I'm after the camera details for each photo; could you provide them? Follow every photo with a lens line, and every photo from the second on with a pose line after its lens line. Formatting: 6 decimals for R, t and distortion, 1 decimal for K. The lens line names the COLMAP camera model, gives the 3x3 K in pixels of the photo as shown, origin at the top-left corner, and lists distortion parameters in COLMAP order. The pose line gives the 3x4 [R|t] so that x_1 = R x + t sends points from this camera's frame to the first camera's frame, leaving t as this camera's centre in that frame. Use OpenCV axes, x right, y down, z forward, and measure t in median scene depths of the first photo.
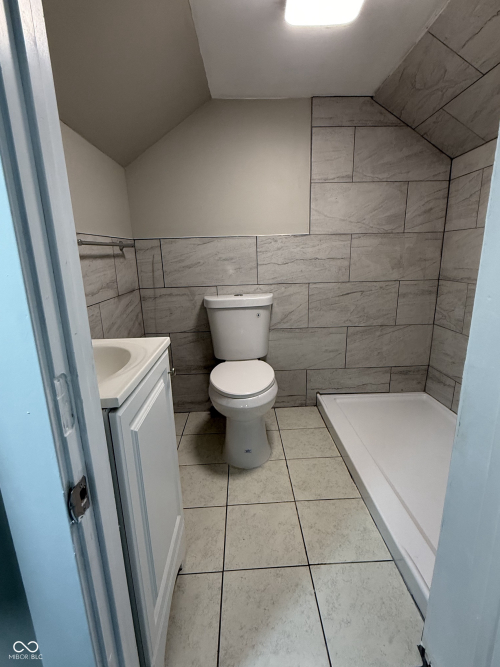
lens RADIAL K [[323.9, 0, 250.0], [0, 323.9, 333.5], [0, 0, 1]] dist [-0.001643, -0.001061]
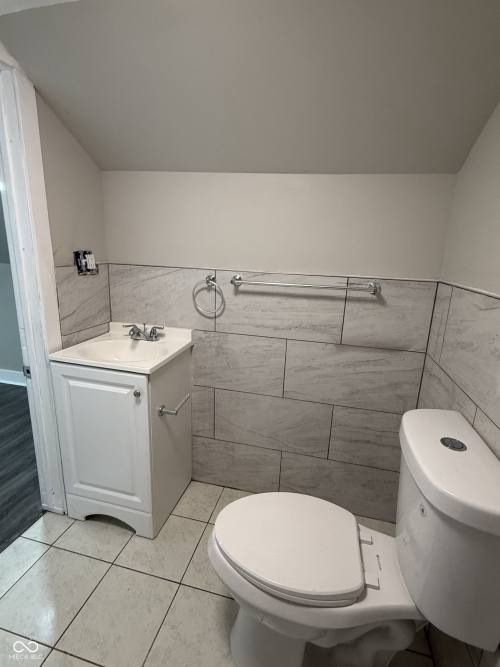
lens RADIAL K [[323.9, 0, 250.0], [0, 323.9, 333.5], [0, 0, 1]] dist [-0.001643, -0.001061]
pose [[-0.268599, 0.264981, -0.926088, 0.364413], [-0.259300, 0.906039, 0.334451, -0.308847], [0.927695, 0.329968, -0.174652, 0.782435]]
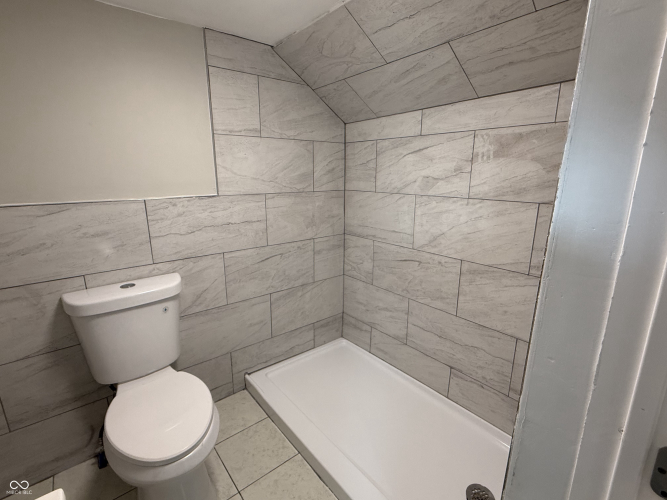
lens RADIAL K [[323.9, 0, 333.5], [0, 323.9, 250.0], [0, 0, 1]] dist [-0.001643, -0.001061]
pose [[0.790757, -0.122201, 0.599809, -0.091660], [0.124887, 0.991468, 0.037350, -0.163070], [-0.599256, 0.045373, 0.799271, 0.180265]]
